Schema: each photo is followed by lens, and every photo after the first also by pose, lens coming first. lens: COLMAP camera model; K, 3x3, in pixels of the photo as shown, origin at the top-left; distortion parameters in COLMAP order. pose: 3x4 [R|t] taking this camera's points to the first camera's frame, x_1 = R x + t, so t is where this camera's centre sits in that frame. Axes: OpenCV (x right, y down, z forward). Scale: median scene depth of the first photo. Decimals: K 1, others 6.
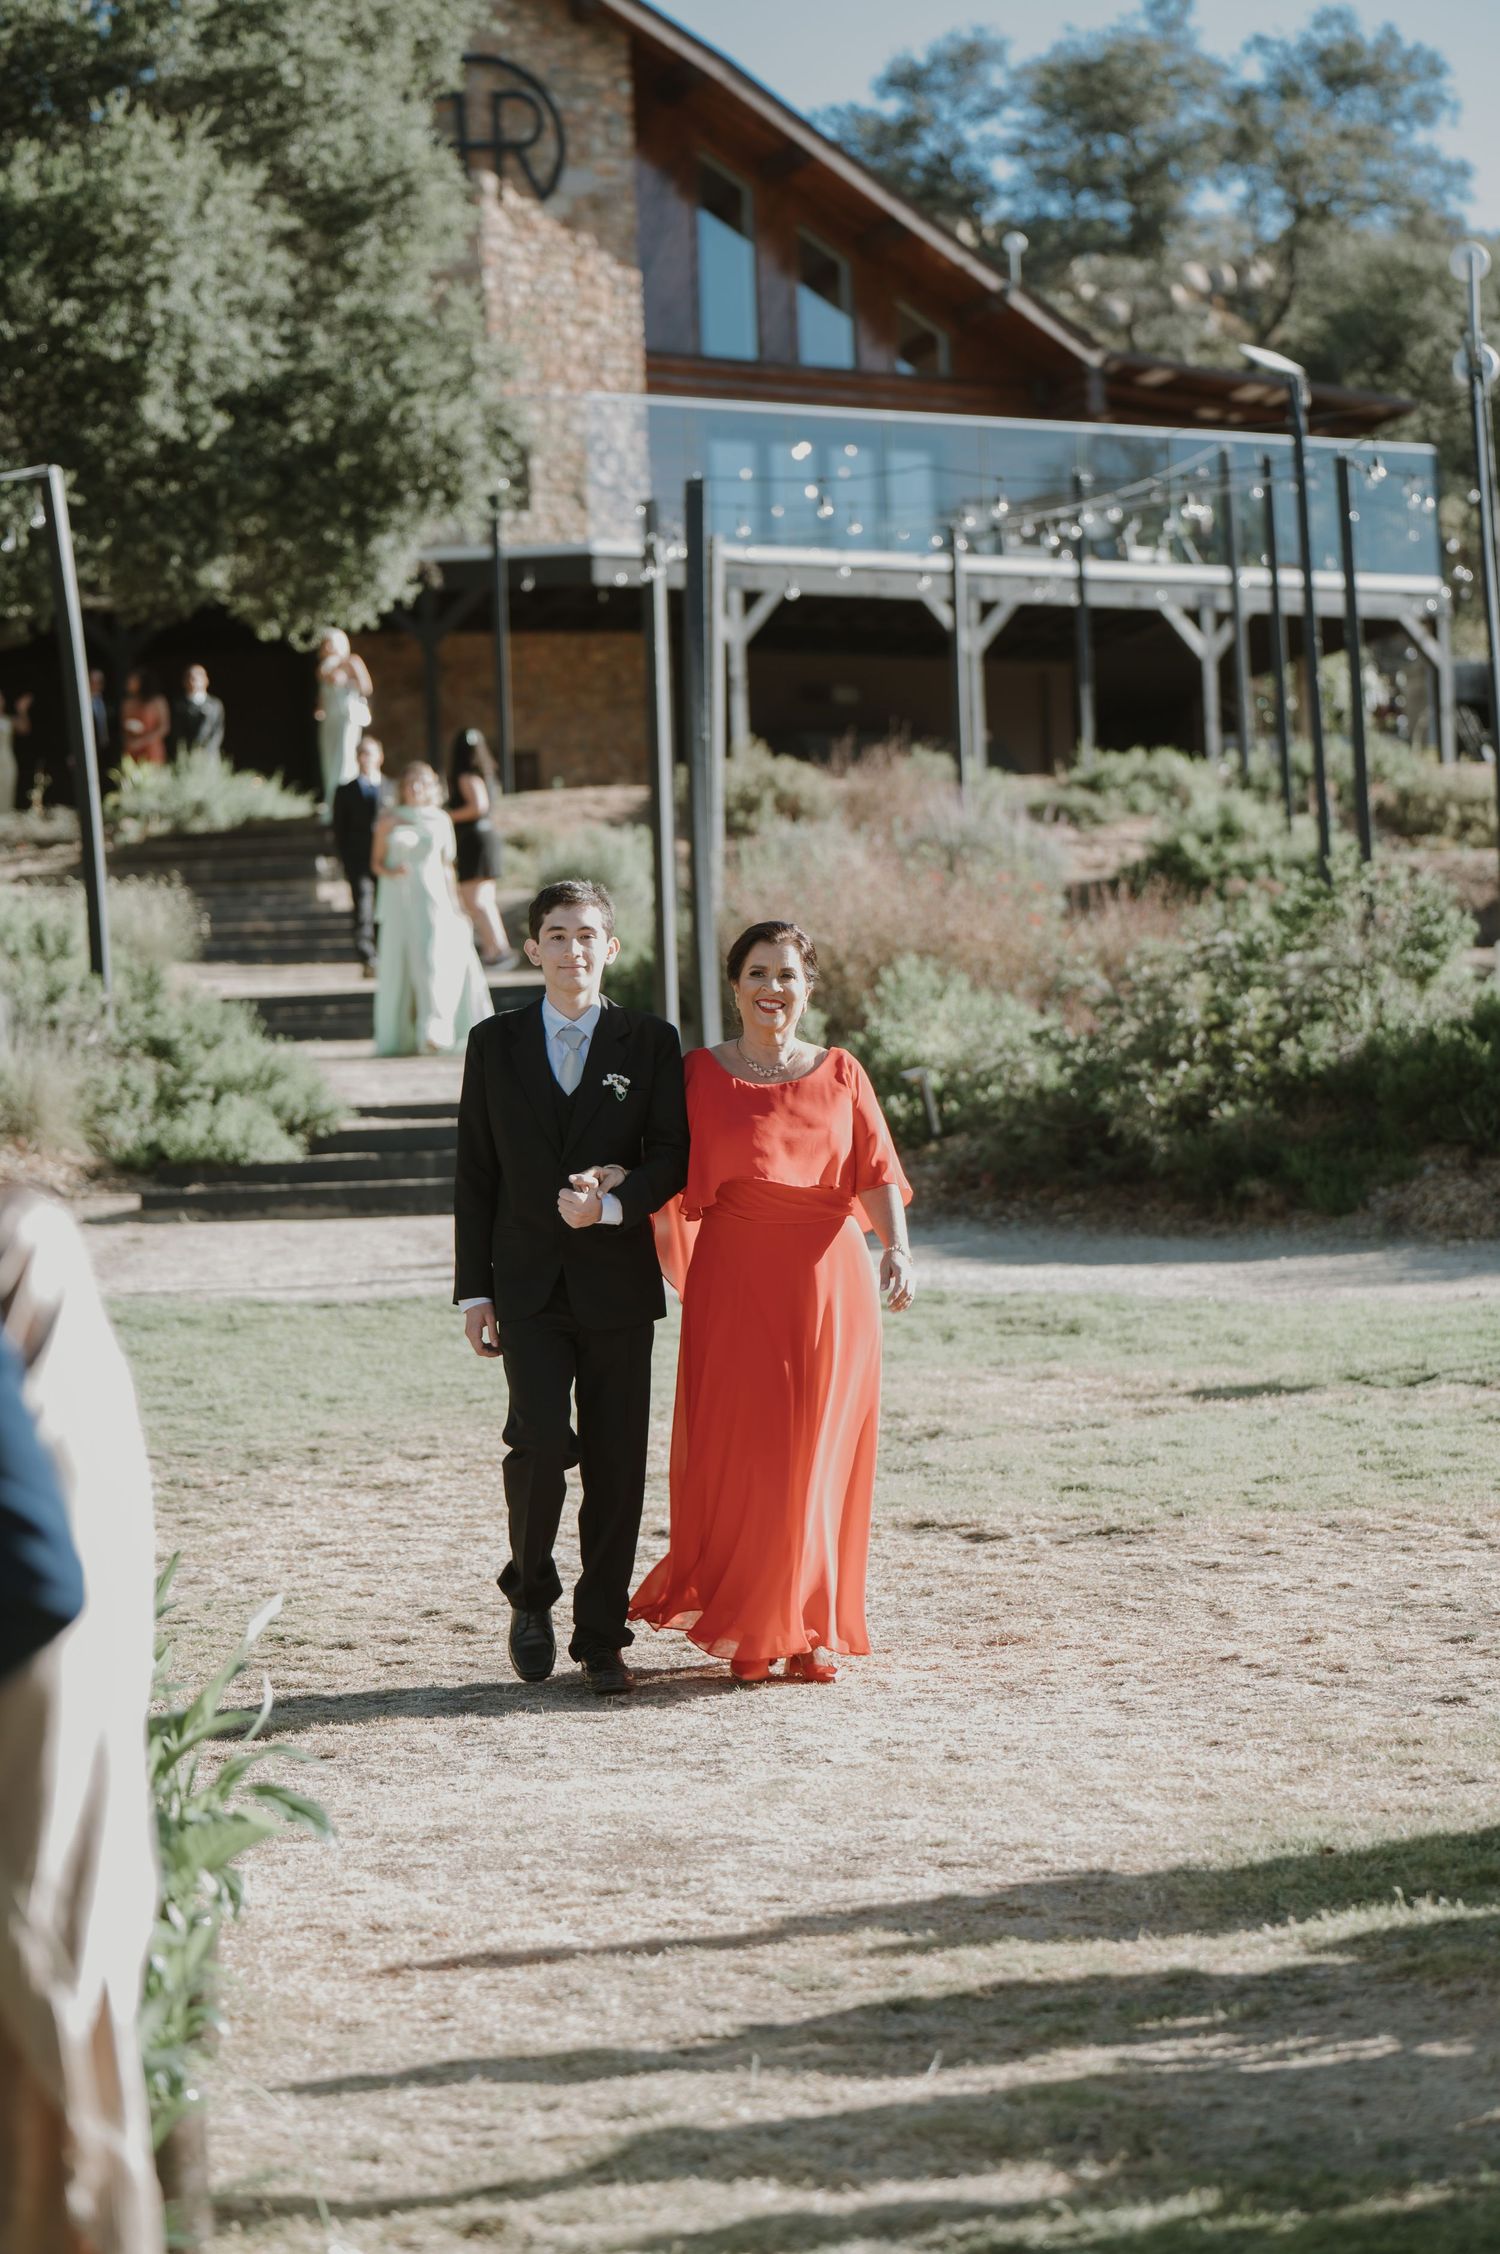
lens RADIAL K [[5890.4, 0, 751.5], [0, 5890.4, 1122.8], [0, 0, 1]] dist [0.037251, 0.000000]
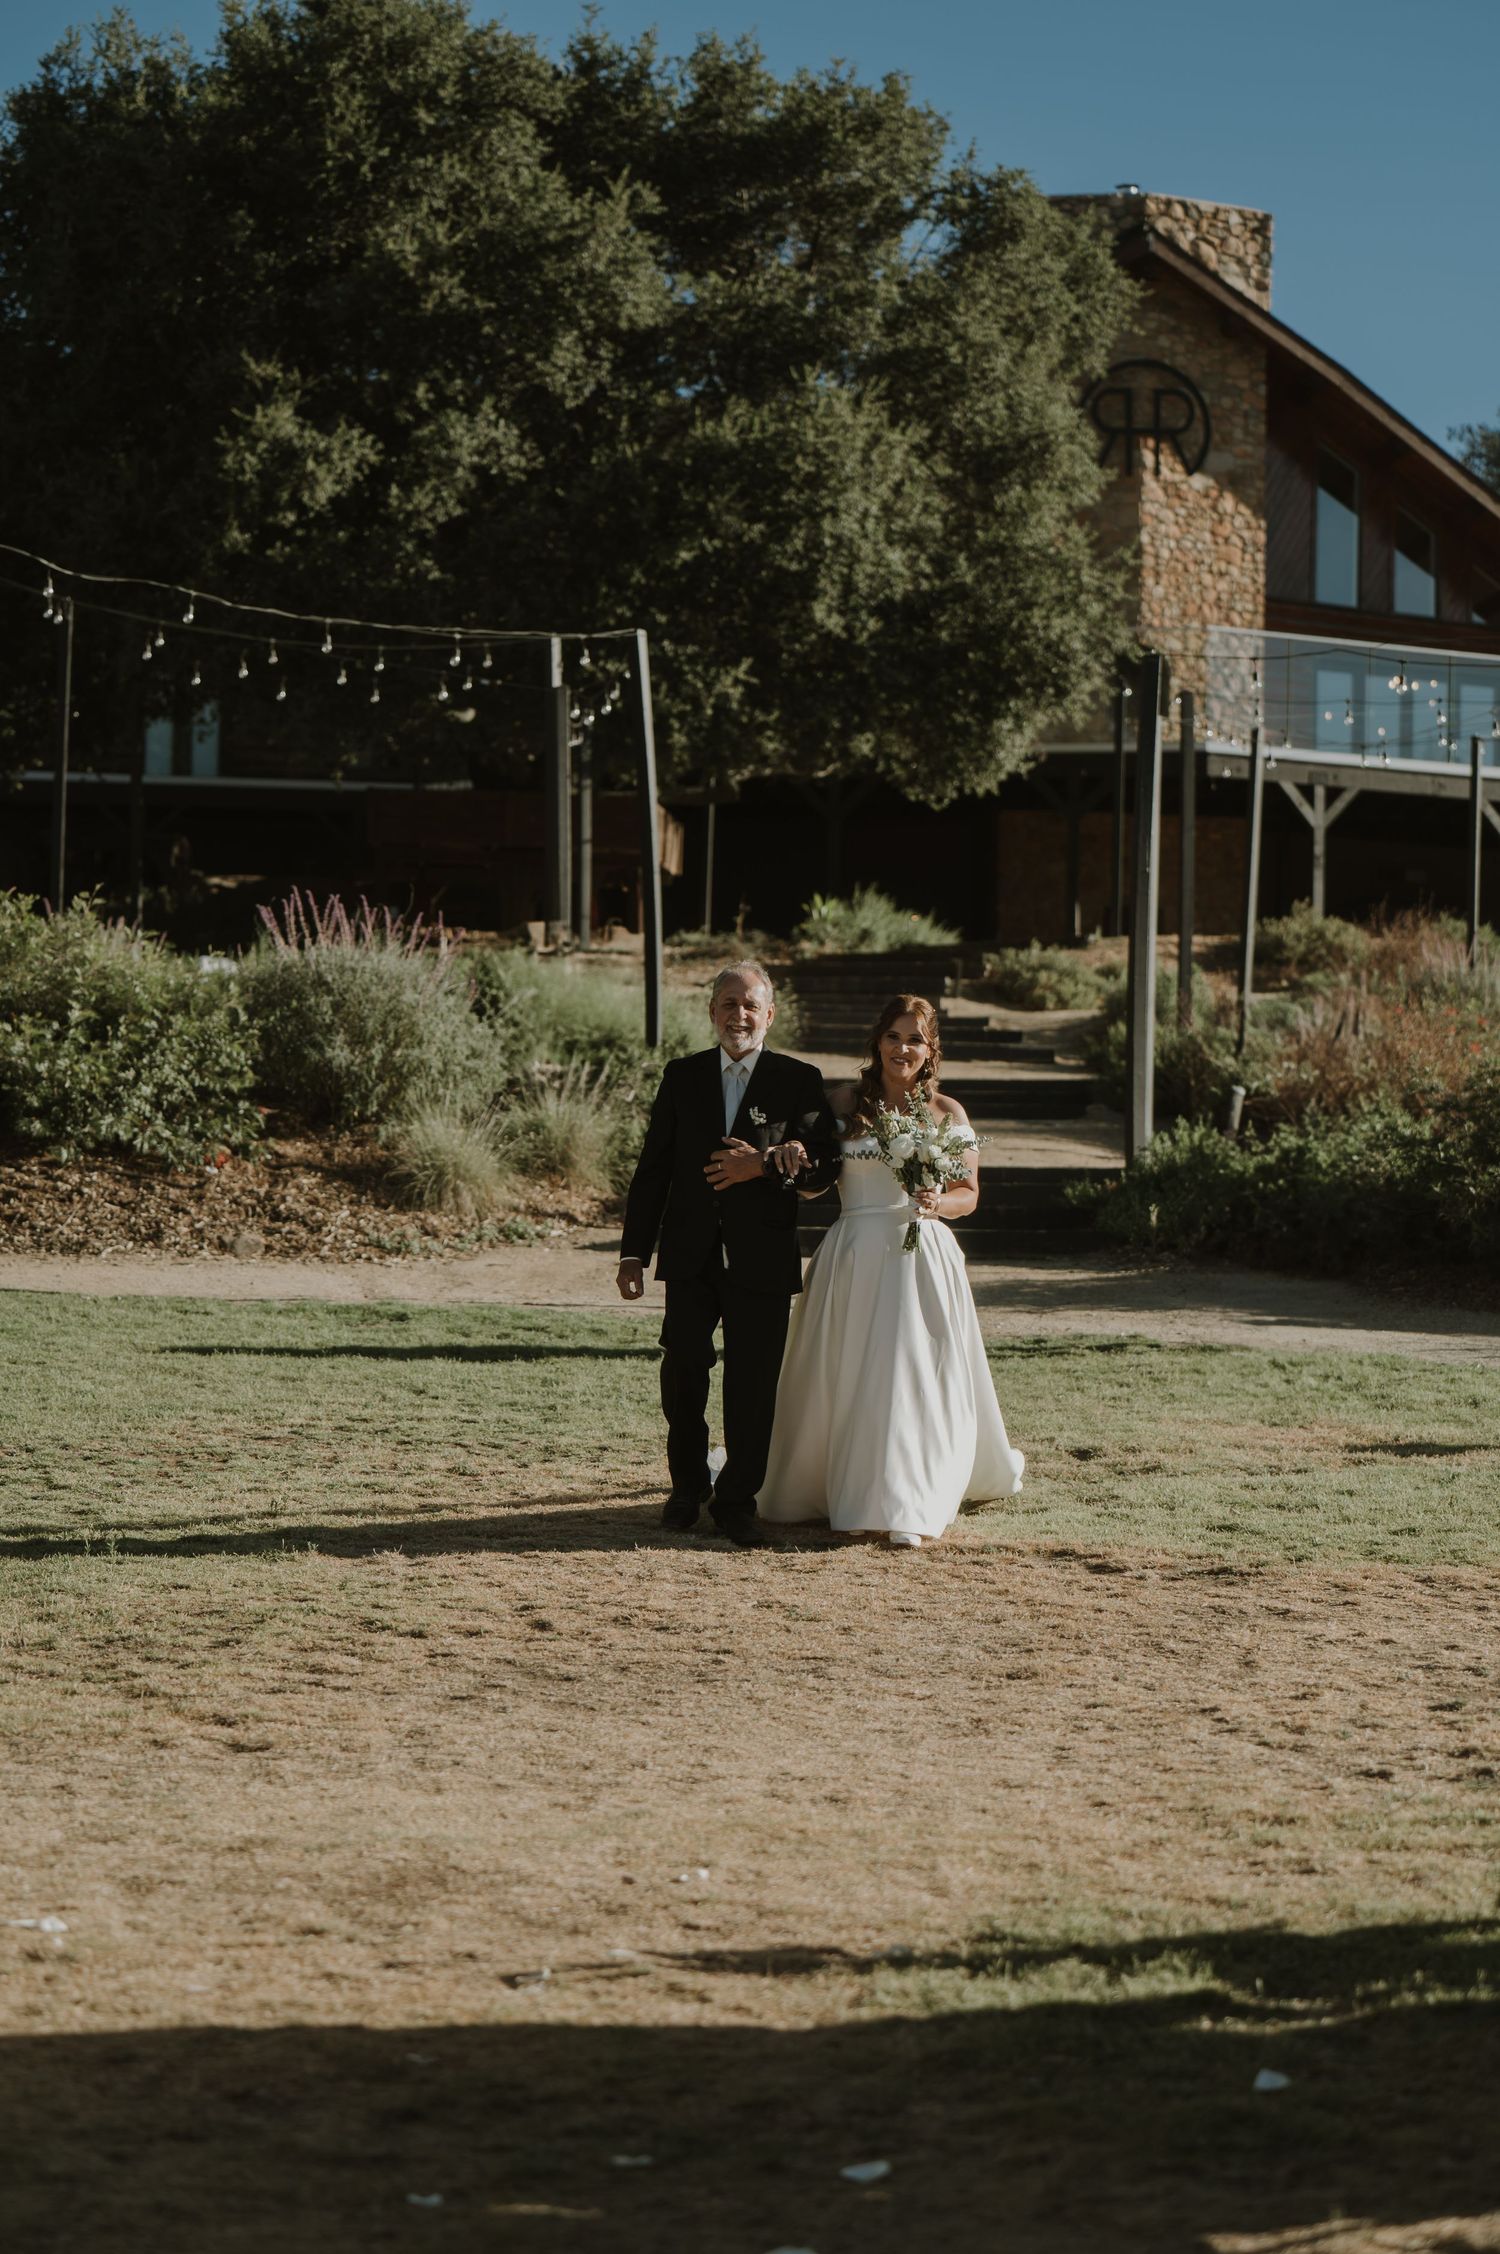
lens RADIAL K [[4452.6, 0, 745.8], [0, 4452.6, 1105.5], [0, 0, 1]] dist [-0.014101, 0.000000]
pose [[0.987160, 0.051897, -0.151069, 0.047533], [-0.055197, 0.998318, -0.017727, 0.002160], [0.149895, 0.025838, 0.988364, 0.096852]]
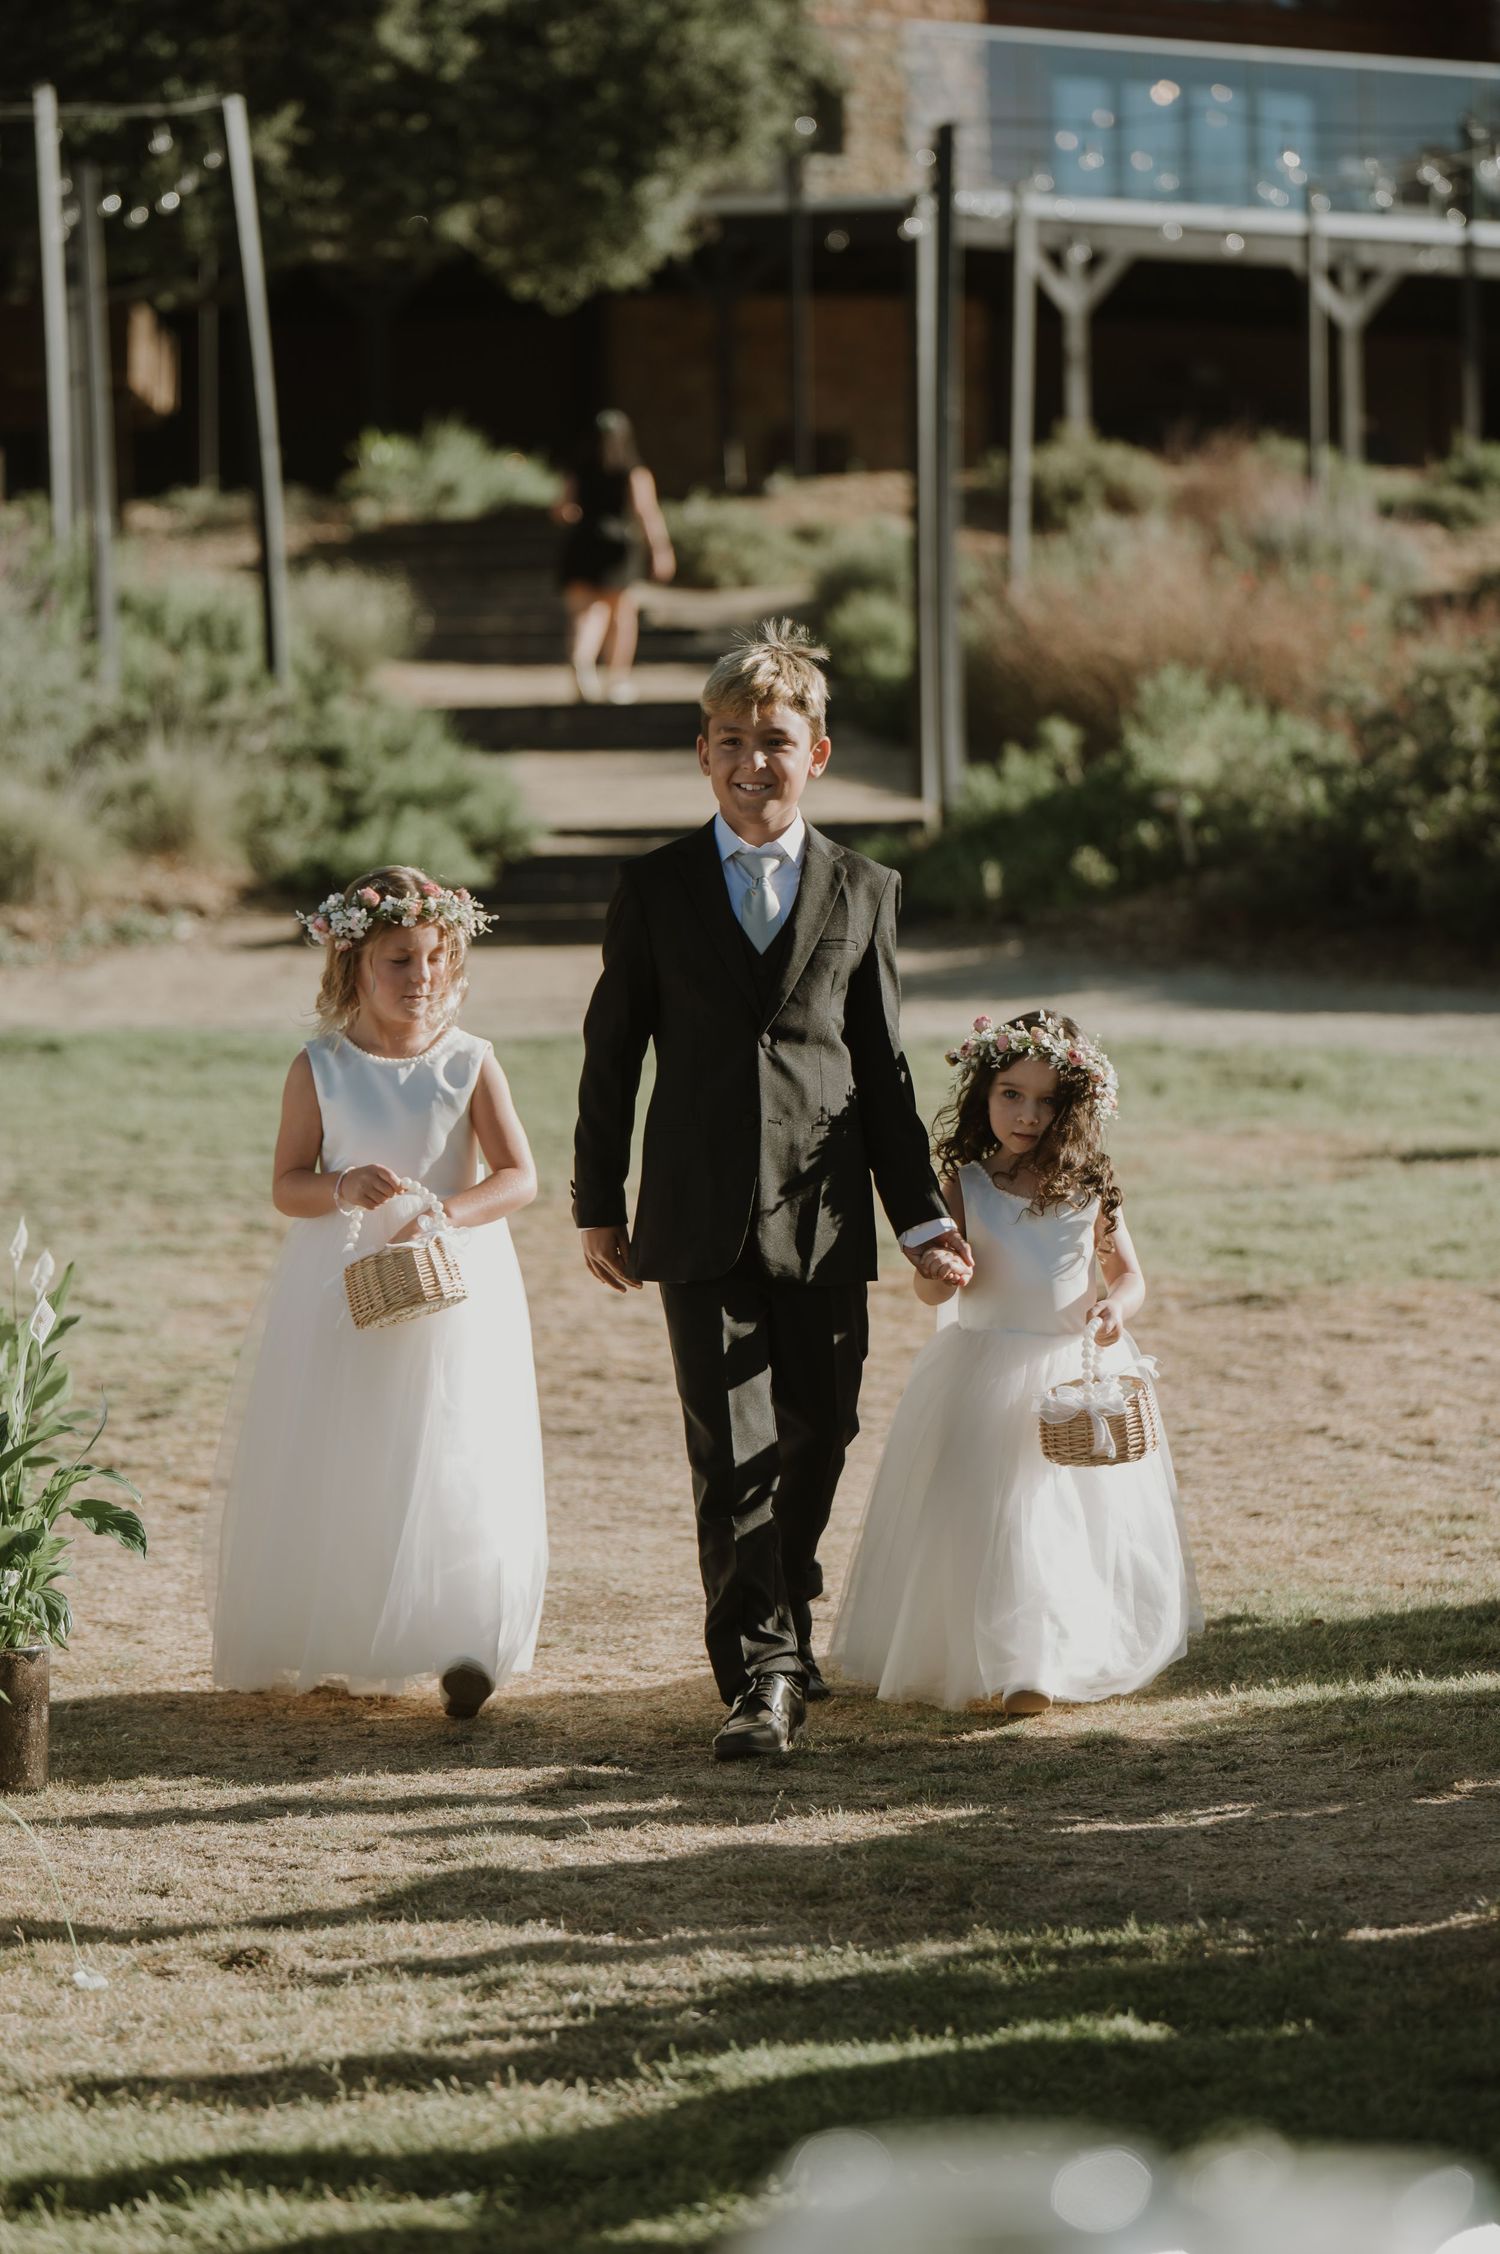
lens RADIAL K [[6781.7, 0, 770.9], [0, 6781.7, 1132.2], [0, 0, 1]] dist [0.006312, 0.000000]
pose [[0.998199, 0.021819, -0.055873, 0.023001], [-0.019623, 0.999025, 0.039546, 0.002292], [0.056682, -0.038379, 0.997654, -0.018634]]
